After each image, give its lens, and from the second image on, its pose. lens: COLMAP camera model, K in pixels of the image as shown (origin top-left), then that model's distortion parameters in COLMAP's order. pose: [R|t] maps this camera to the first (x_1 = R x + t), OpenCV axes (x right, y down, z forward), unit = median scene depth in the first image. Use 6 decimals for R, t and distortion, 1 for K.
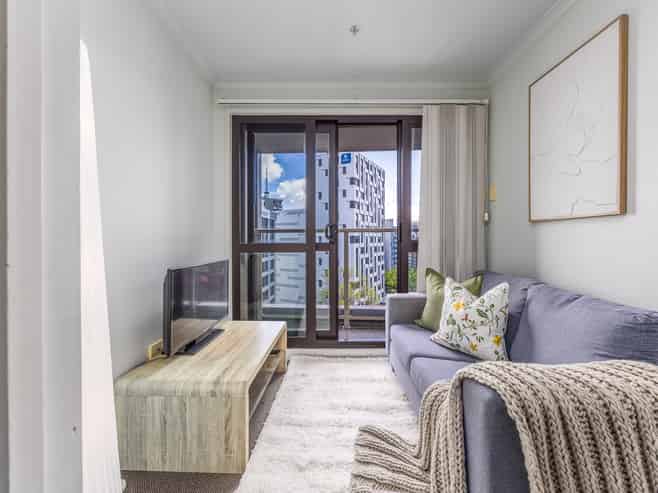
lens RADIAL K [[287.0, 0, 327.4], [0, 287.0, 244.0], [0, 0, 1]] dist [0.000059, -0.000204]
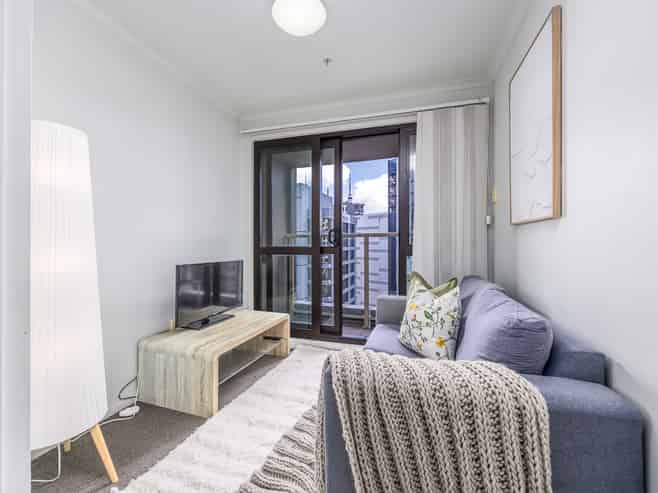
lens RADIAL K [[284.2, 0, 324.5], [0, 284.2, 245.7], [0, 0, 1]] dist [-0.001265, -0.000166]
pose [[0.955680, 0.002062, -0.294401, 0.297084], [-0.004334, 0.999966, -0.007067, -0.000235], [0.294376, 0.008030, 0.955656, -0.057358]]
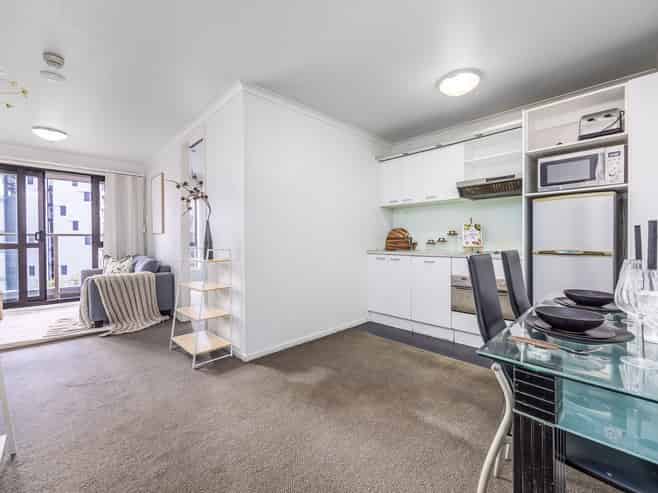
lens RADIAL K [[287.0, 0, 327.4], [0, 287.0, 244.0], [0, 0, 1]] dist [0.000059, -0.000204]
pose [[0.714440, -0.009216, 0.699636, 0.039639], [0.010476, 0.999942, 0.002475, 0.016025], [-0.699618, 0.005561, 0.714495, -1.371747]]
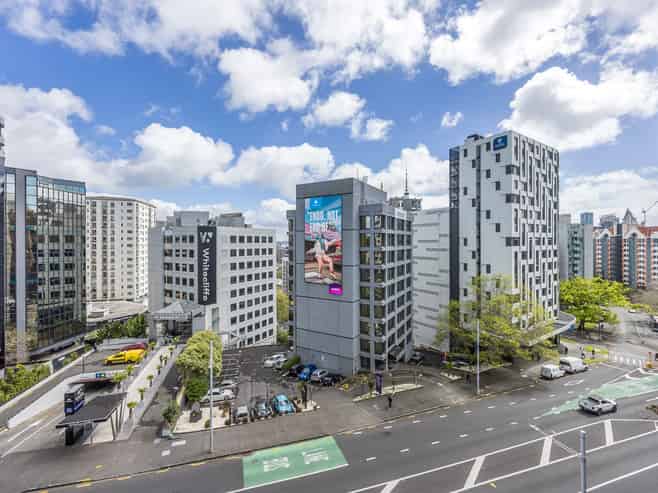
lens RADIAL K [[287.0, 0, 327.4], [0, 287.0, 244.0], [0, 0, 1]] dist [0.000059, -0.000204]
pose [[0.887429, 0.000503, -0.460945, 0.122035], [-0.003571, 0.999977, -0.005784, -0.049674], [0.460931, 0.006779, 0.887410, 1.108536]]
